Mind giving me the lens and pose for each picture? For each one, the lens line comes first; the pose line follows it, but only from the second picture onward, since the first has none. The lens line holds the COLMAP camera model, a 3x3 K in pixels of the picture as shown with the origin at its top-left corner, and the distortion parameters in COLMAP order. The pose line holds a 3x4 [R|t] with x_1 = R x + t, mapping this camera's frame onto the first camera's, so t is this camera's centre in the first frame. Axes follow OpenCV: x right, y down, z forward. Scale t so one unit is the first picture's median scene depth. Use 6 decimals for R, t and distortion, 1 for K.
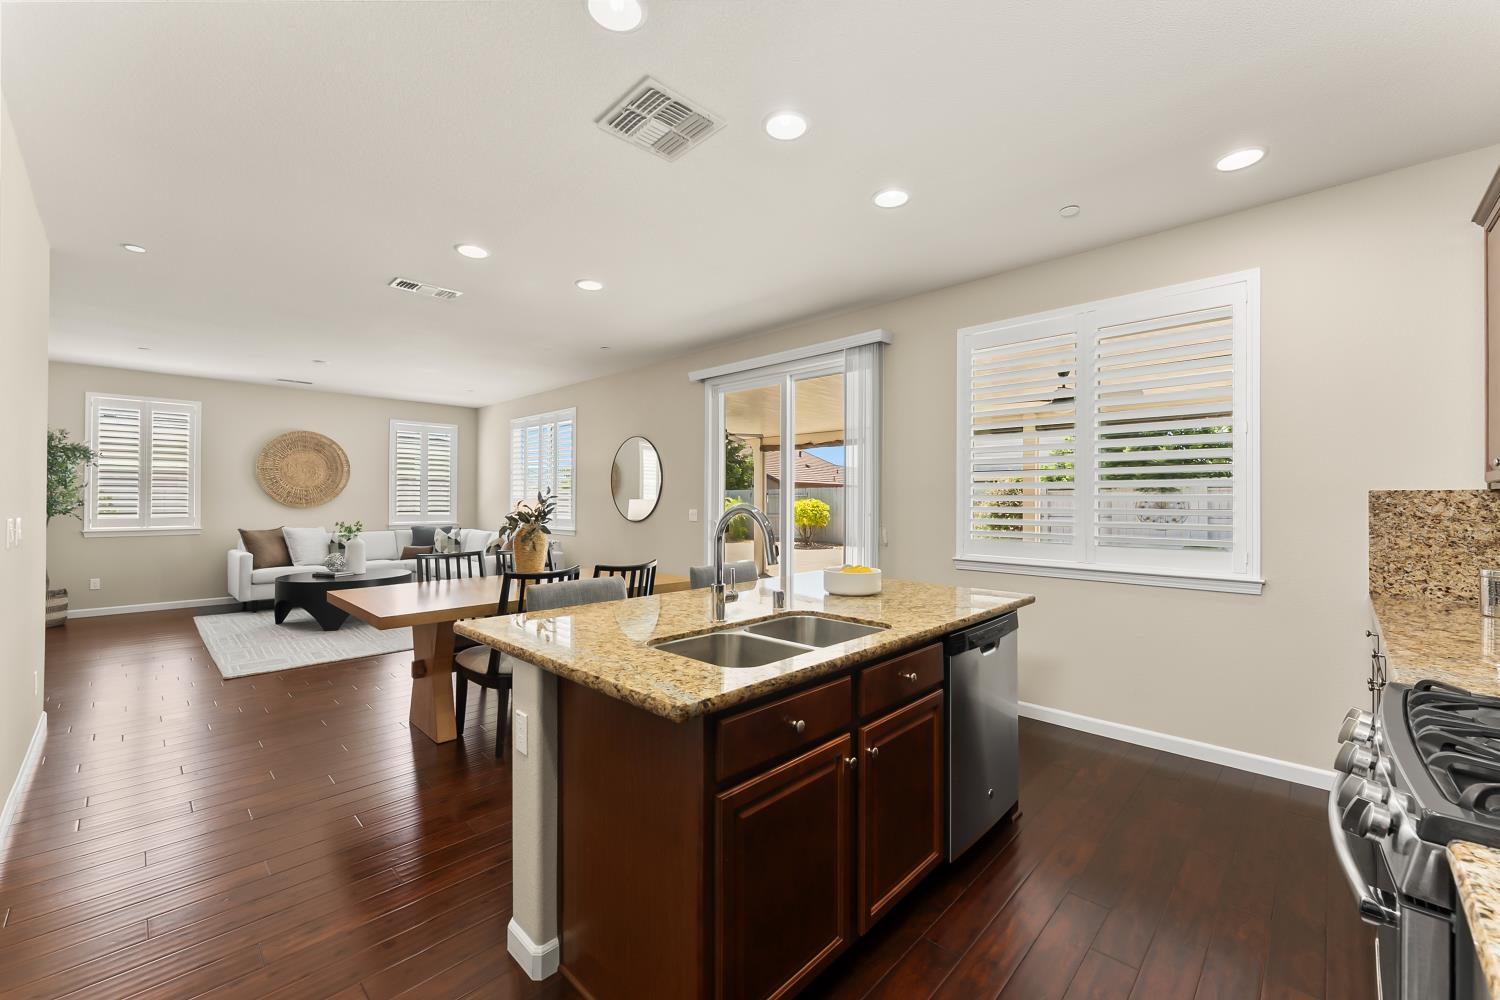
lens RADIAL K [[596.8, 0, 747.4], [0, 596.8, 501.1], [0, 0, 1]] dist [-0.000561, -0.000095]
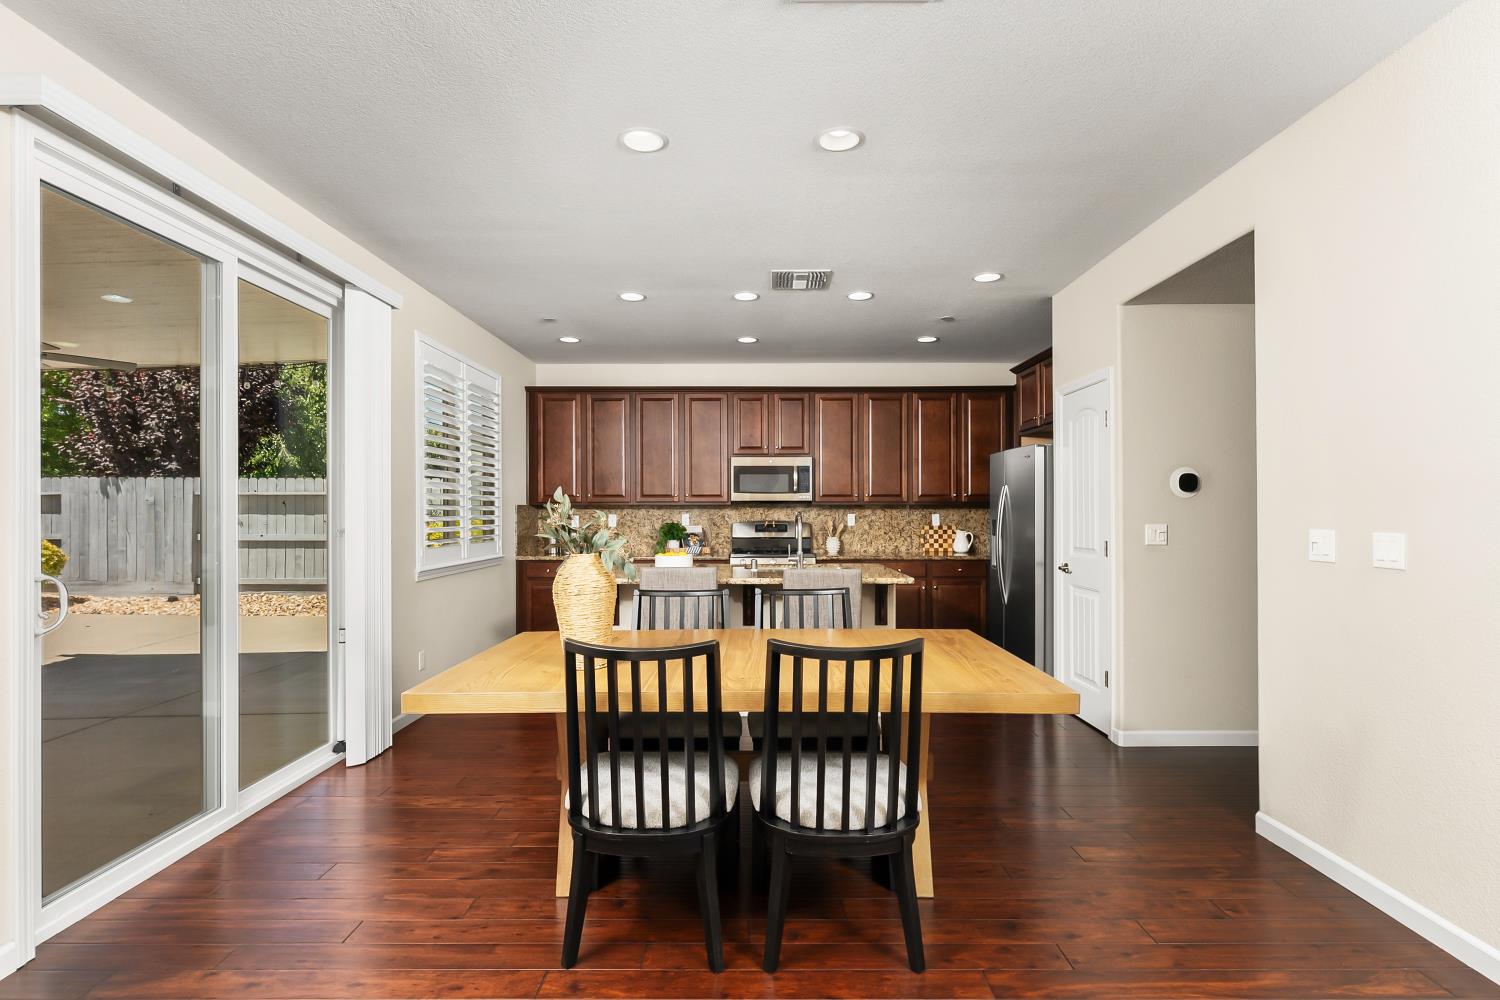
lens RADIAL K [[724.2, 0, 747.1], [0, 724.2, 507.8], [0, 0, 1]] dist [0.000074, -0.000026]
pose [[-0.692534, 0.002104, 0.721382, -1.150863], [0.000866, 0.999997, -0.002086, -0.001628], [-0.721385, -0.000820, -0.692534, 1.934913]]
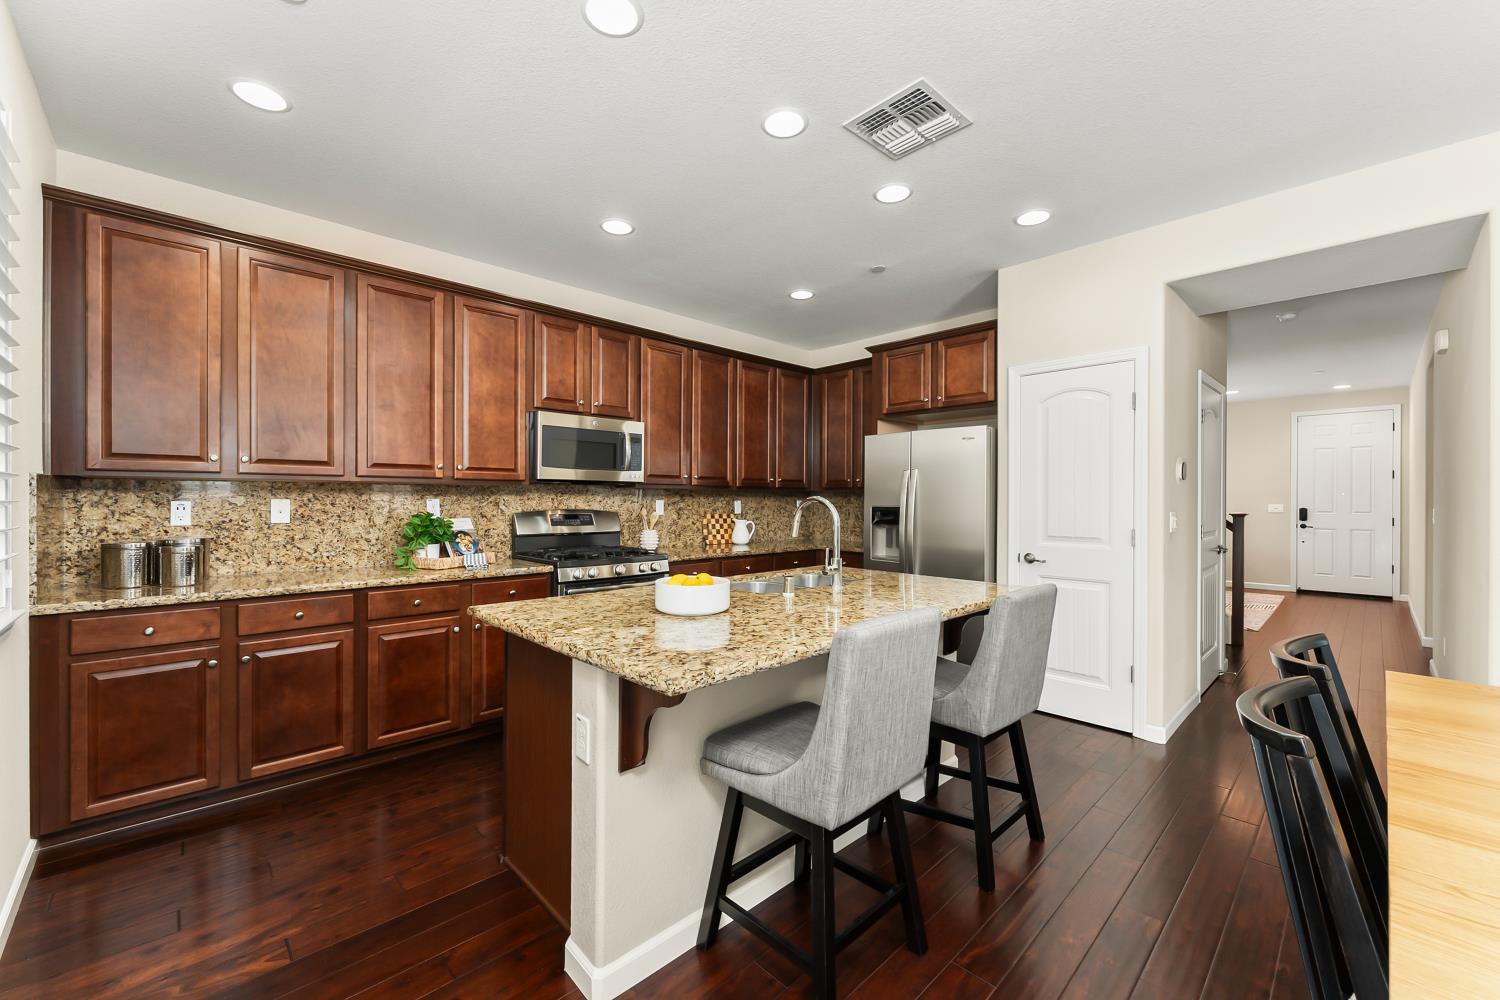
lens RADIAL K [[596.8, 0, 747.4], [0, 596.8, 501.1], [0, 0, 1]] dist [-0.000561, -0.000095]
pose [[-0.999245, -0.008248, 0.037969, 0.066940], [-0.008073, 0.999956, 0.004761, 0.007548], [-0.038007, 0.004450, -0.999268, 1.582537]]
